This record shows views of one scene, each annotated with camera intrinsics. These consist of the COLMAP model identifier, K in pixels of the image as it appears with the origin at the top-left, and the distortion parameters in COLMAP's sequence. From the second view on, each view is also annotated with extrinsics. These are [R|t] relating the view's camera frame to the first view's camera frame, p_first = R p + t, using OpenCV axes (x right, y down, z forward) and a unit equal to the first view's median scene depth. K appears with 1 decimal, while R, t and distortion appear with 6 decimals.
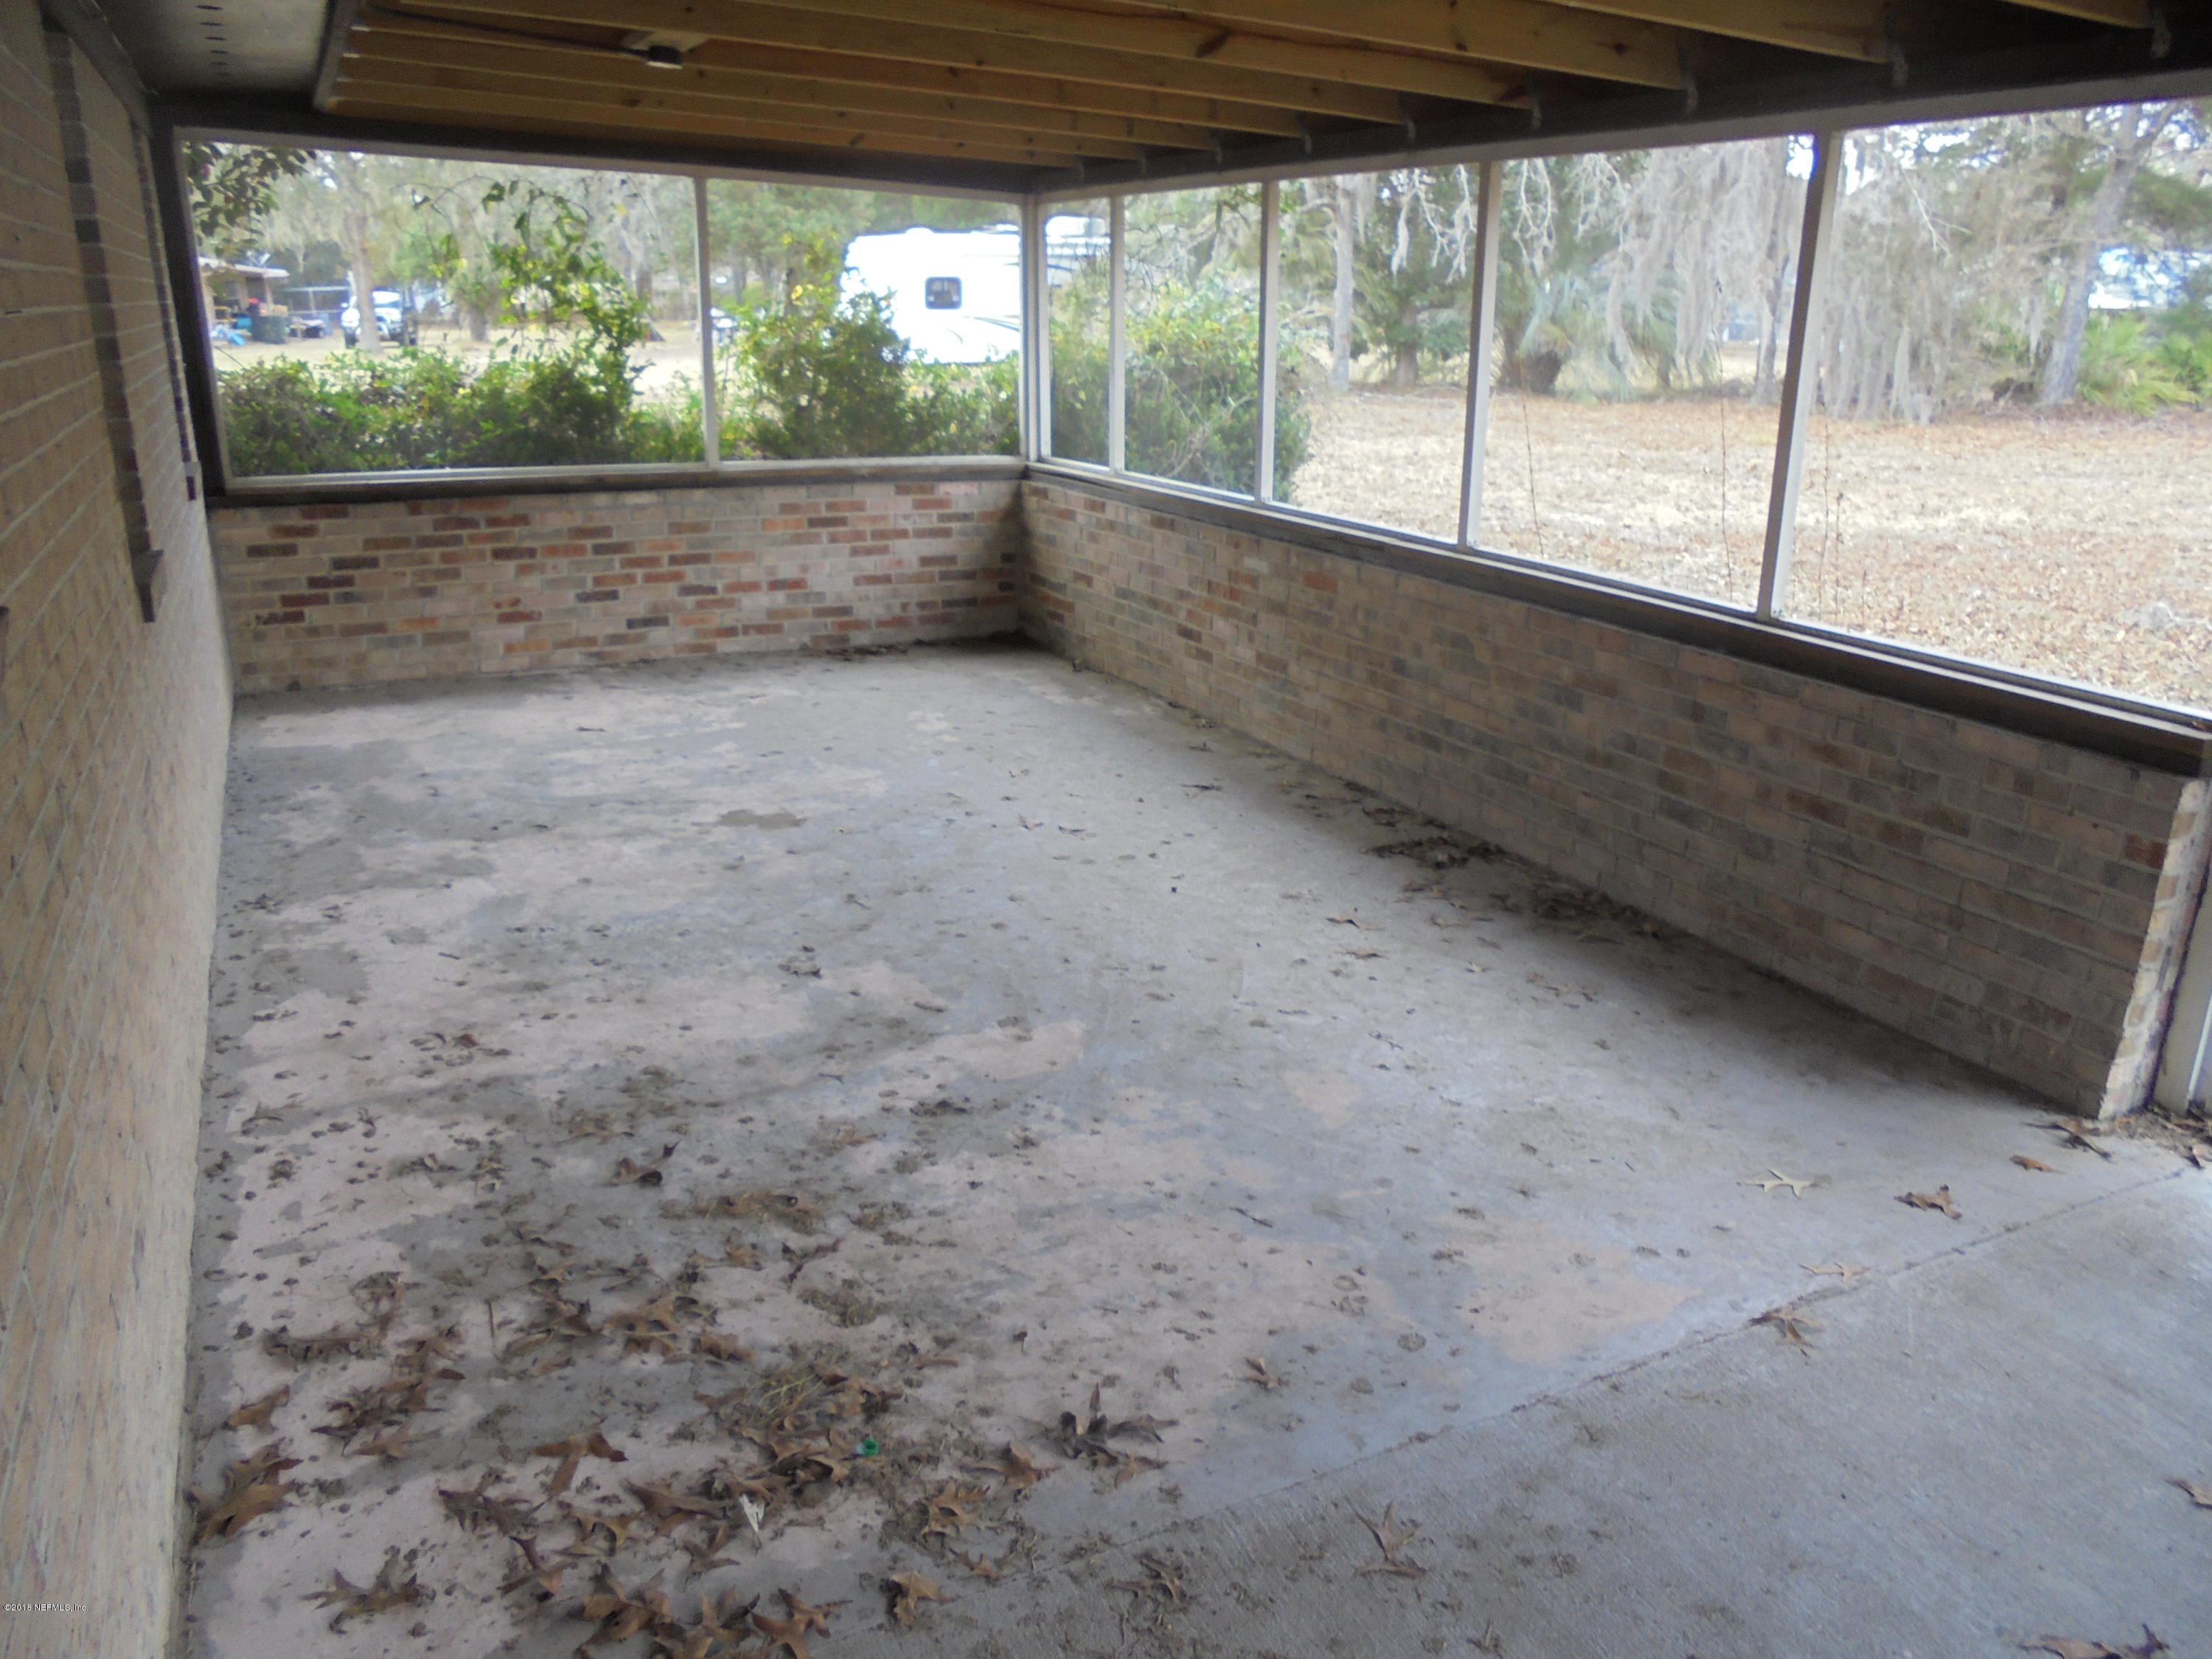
lens RADIAL K [[1653.4, 0, 1115.0], [0, 1653.4, 813.9], [0, 0, 1]] dist [-0.090677, 0.031408]
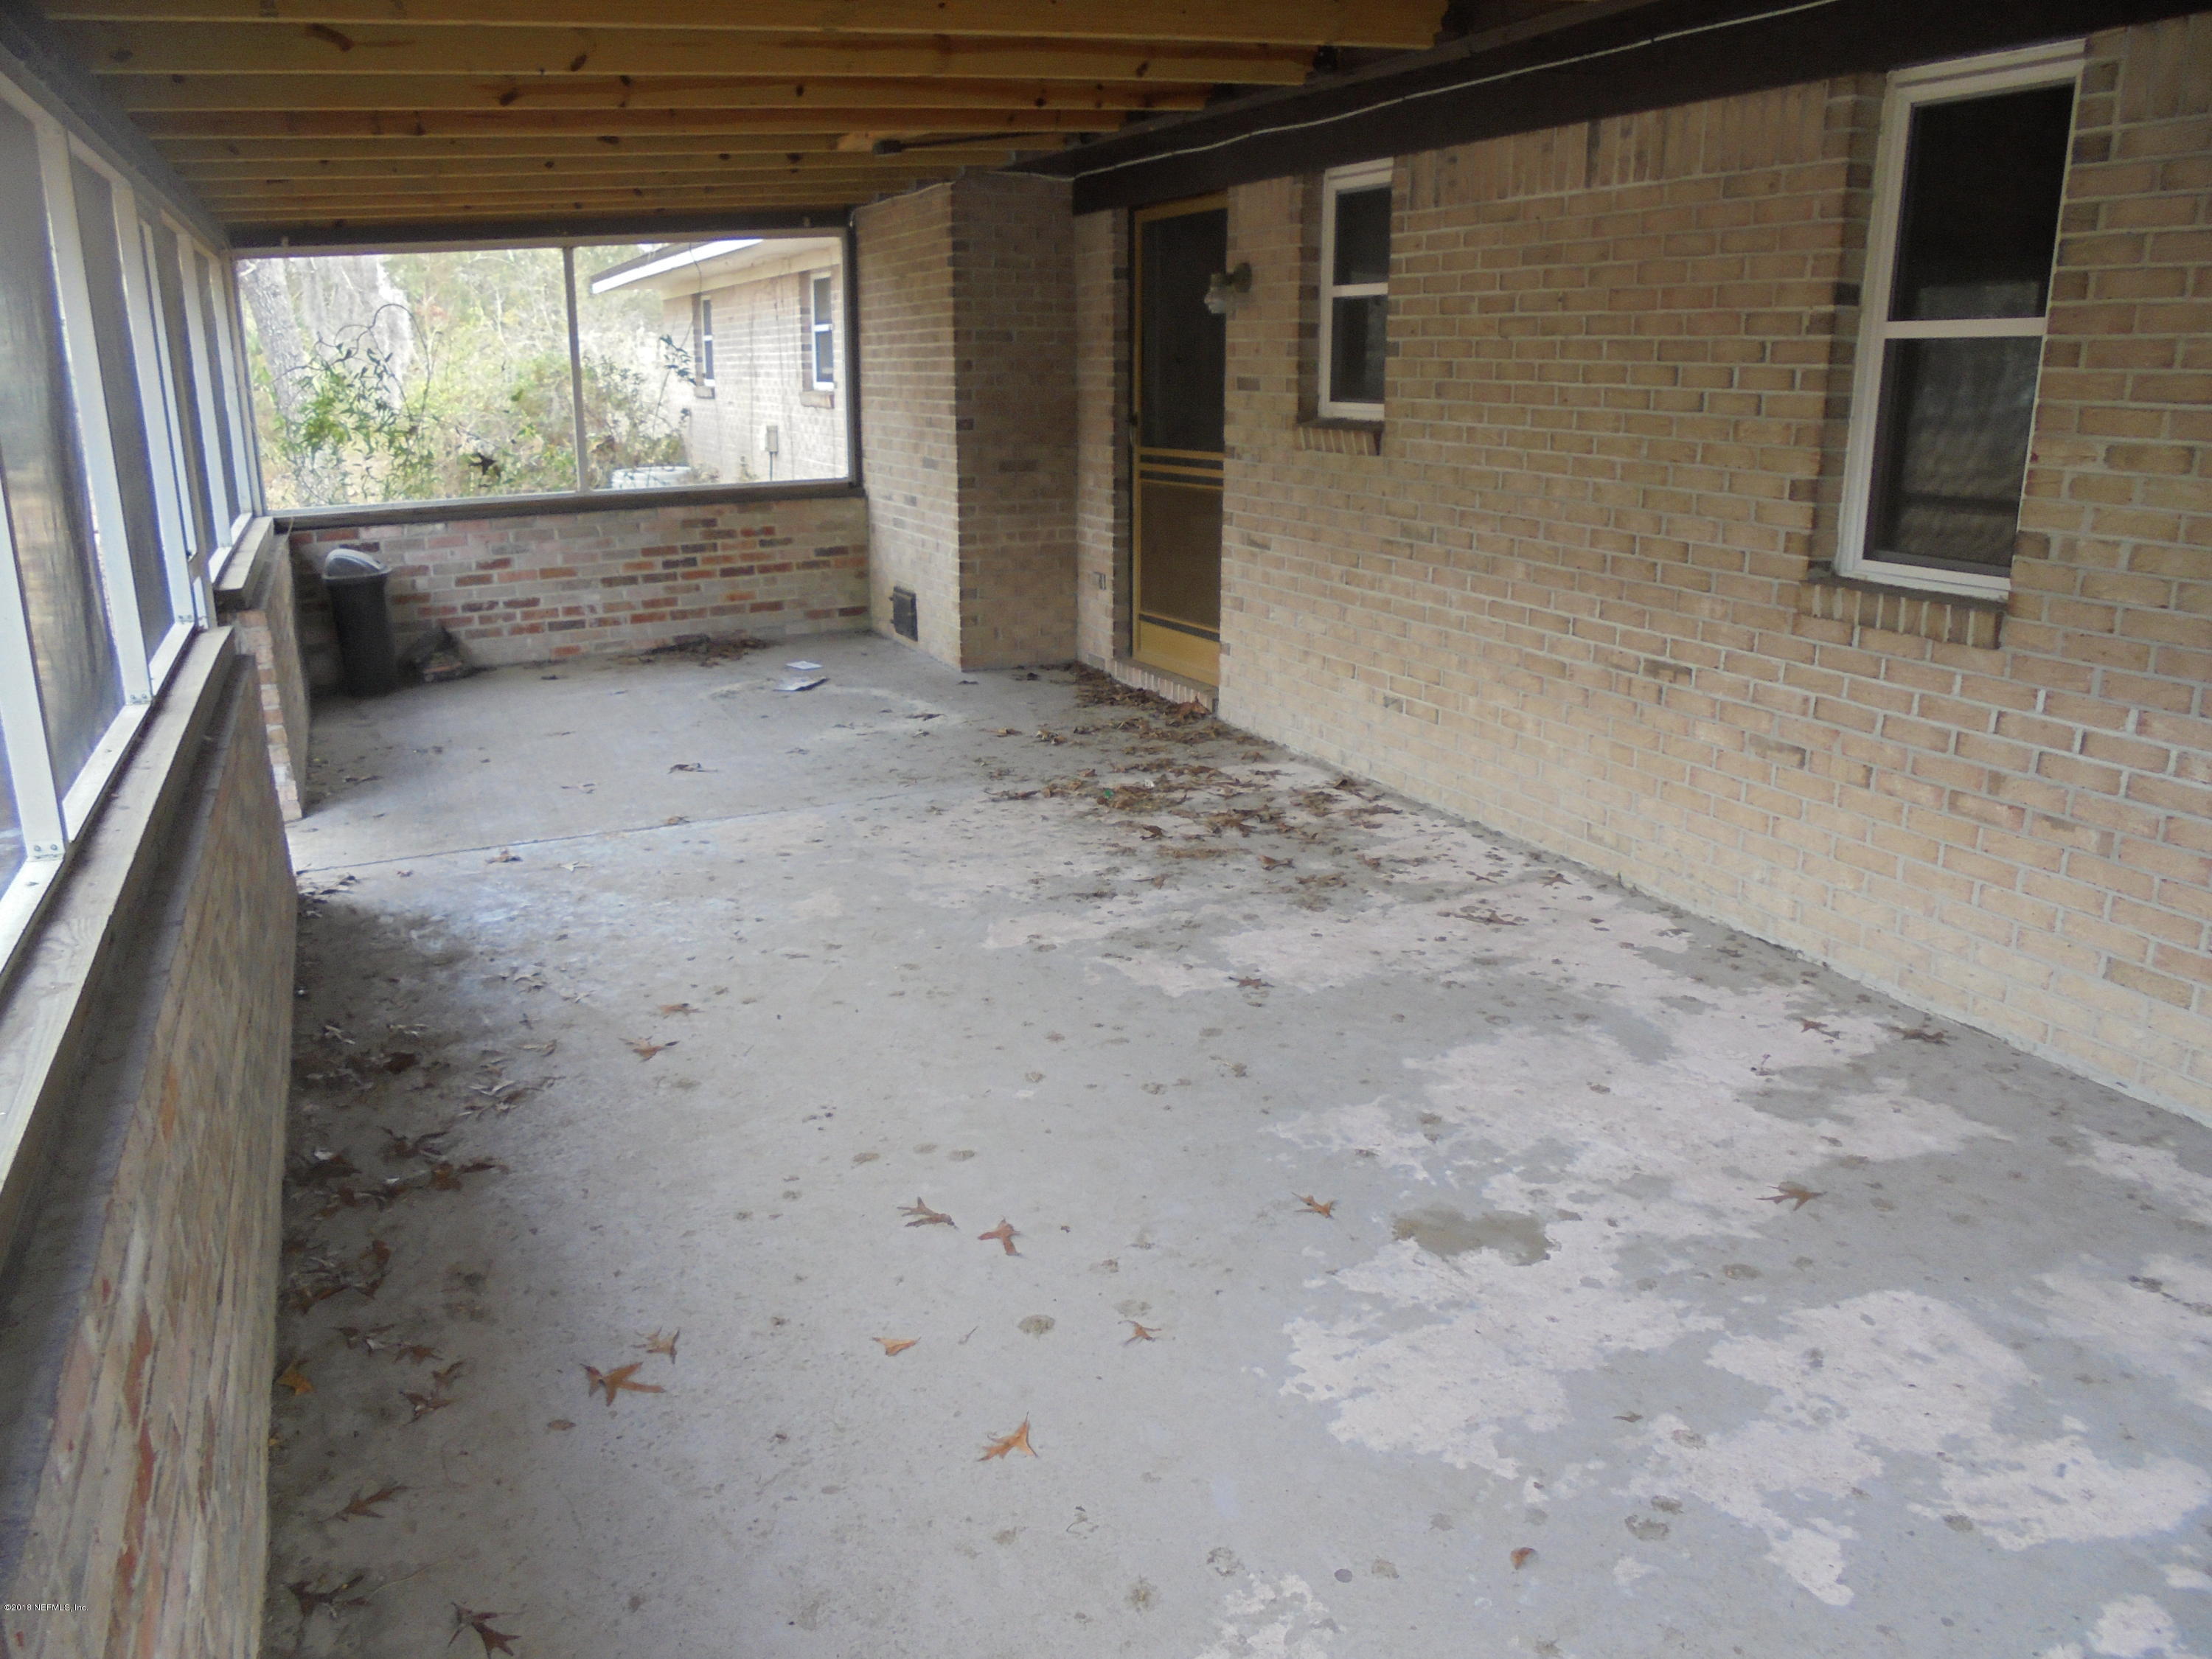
lens RADIAL K [[1653.4, 0, 1102.0], [0, 1653.4, 826.2], [0, 0, 1]] dist [-0.090677, 0.031408]
pose [[-0.999263, -0.013870, 0.035799, -0.152976], [0.008441, 0.830266, 0.557304, -0.631465], [-0.037453, 0.557195, -0.829537, 2.040791]]
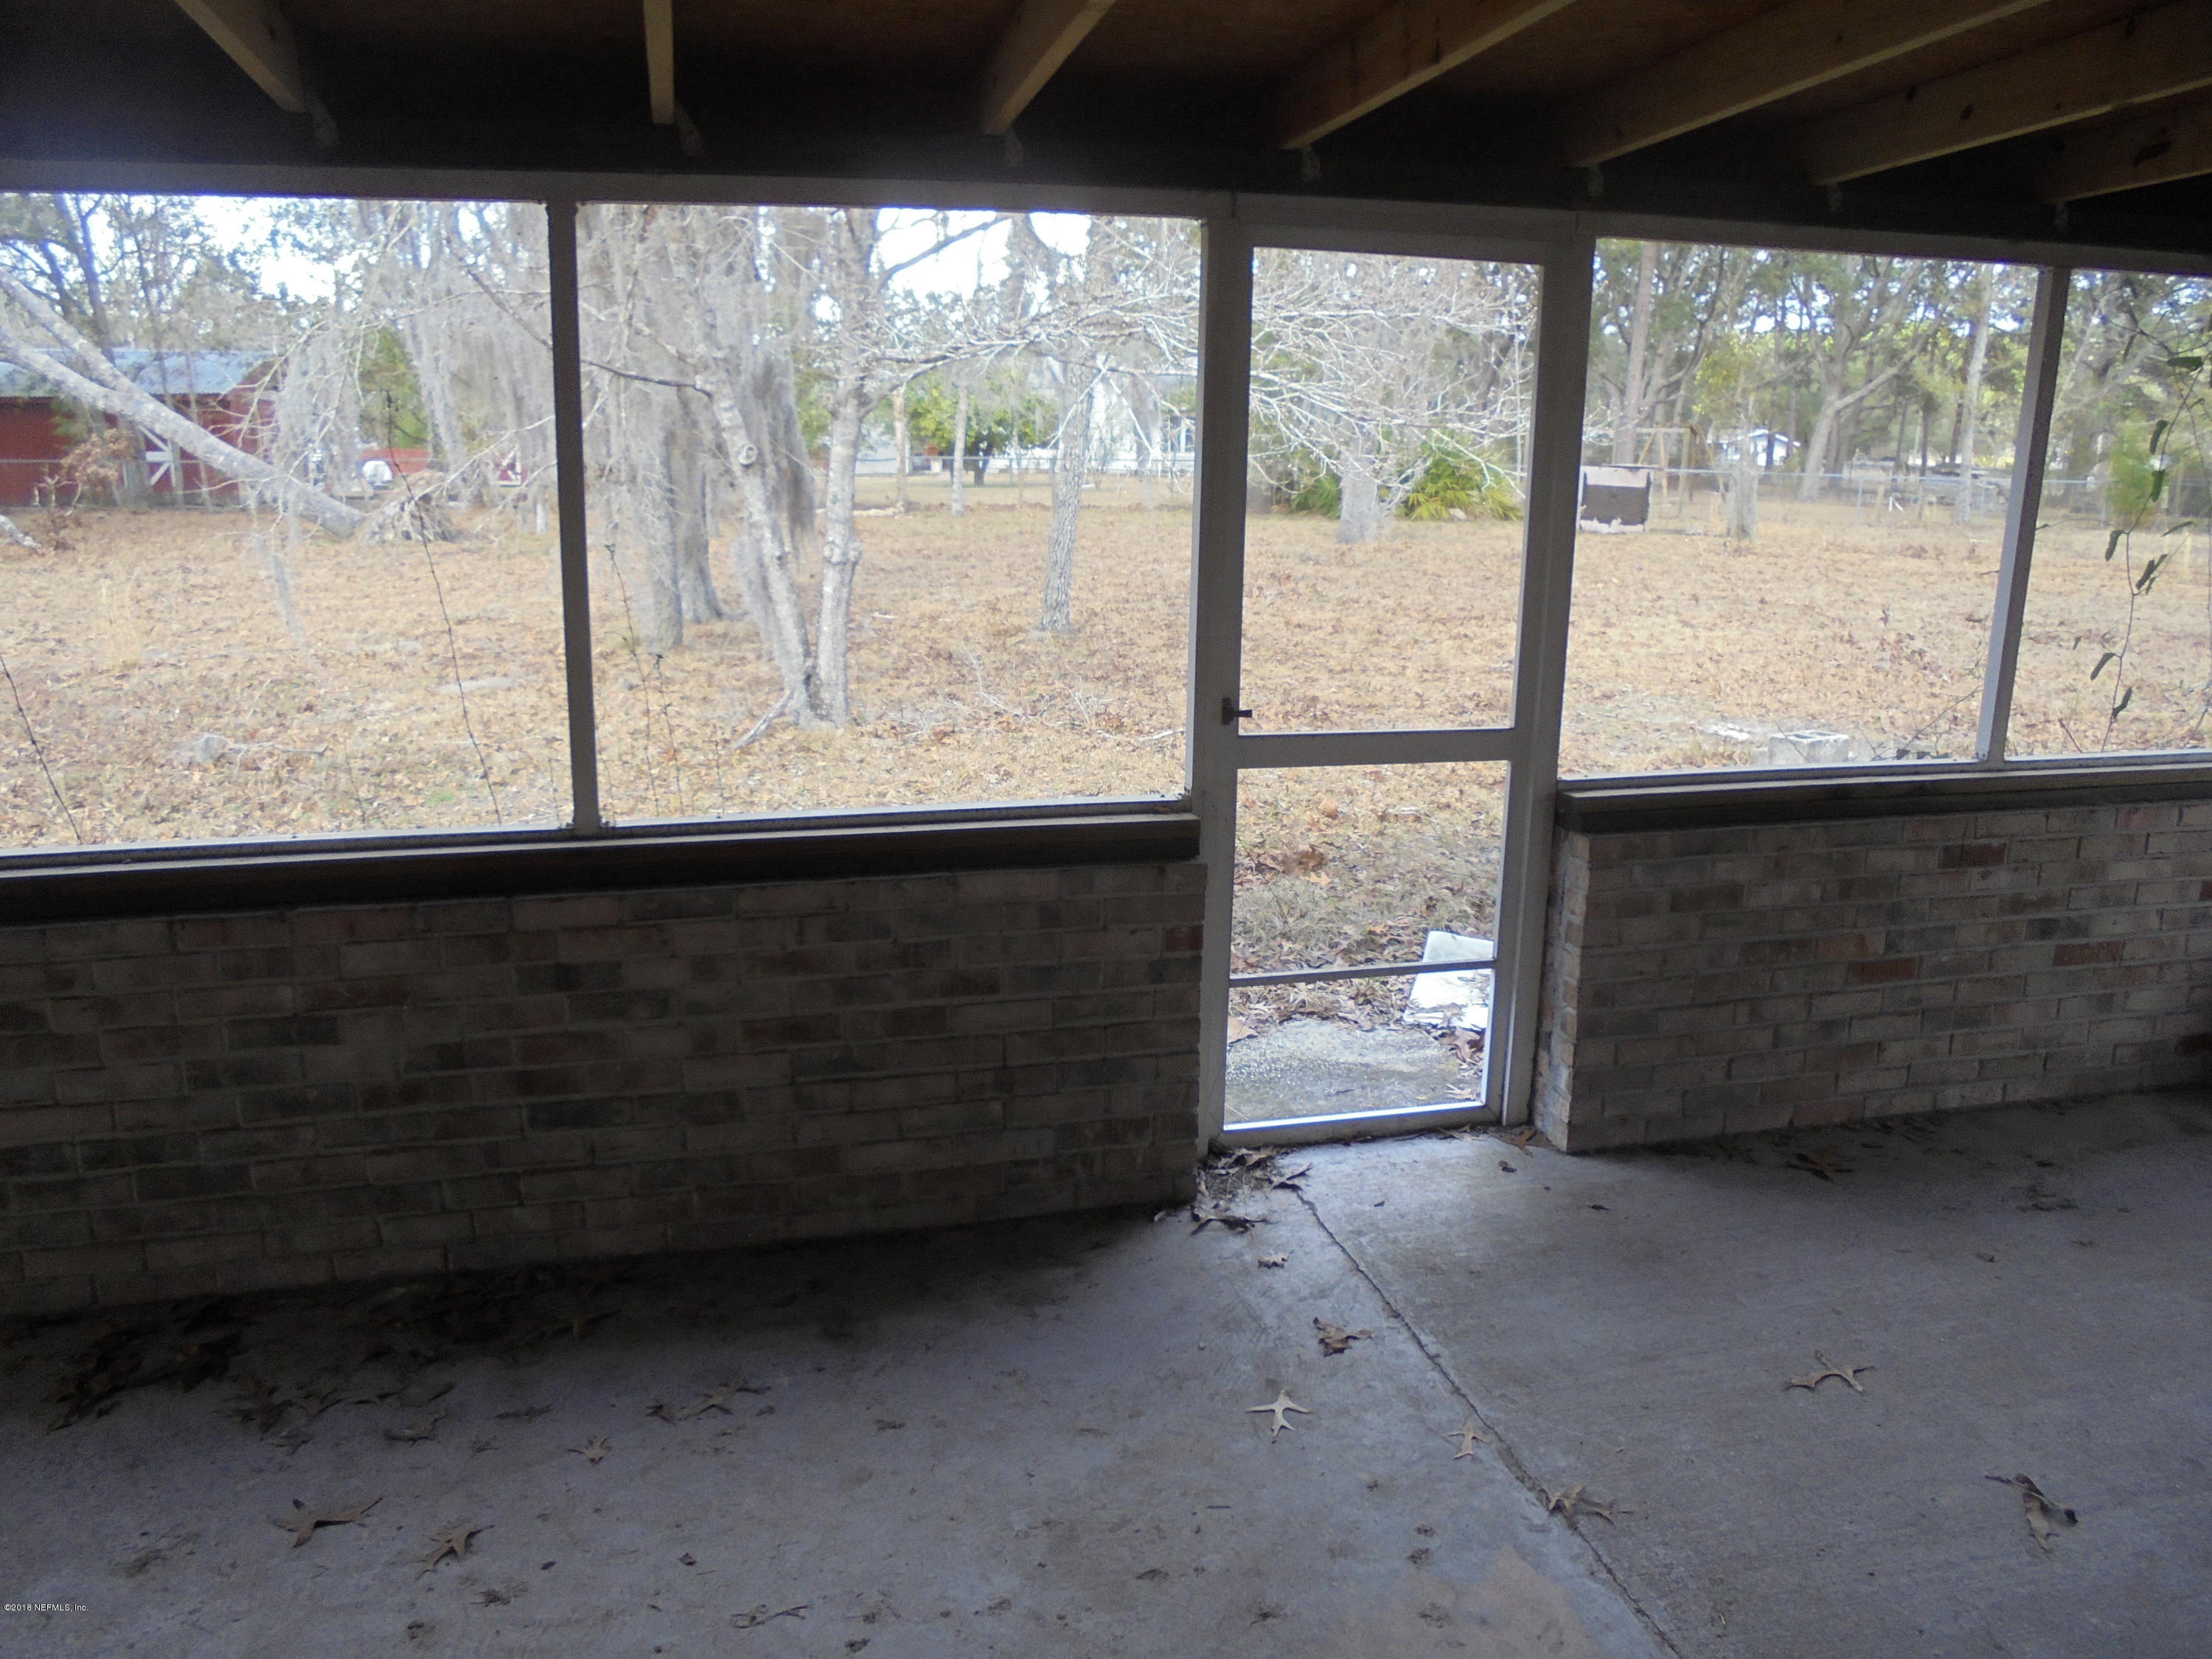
lens RADIAL K [[1653.4, 0, 1101.4], [0, 1653.4, 844.9], [0, 0, 1]] dist [-0.090677, 0.031408]
pose [[0.218255, -0.243649, 0.944987, -0.322918], [0.290605, 0.940628, 0.175407, -0.212969], [-0.931619, 0.236334, 0.276102, 0.678288]]
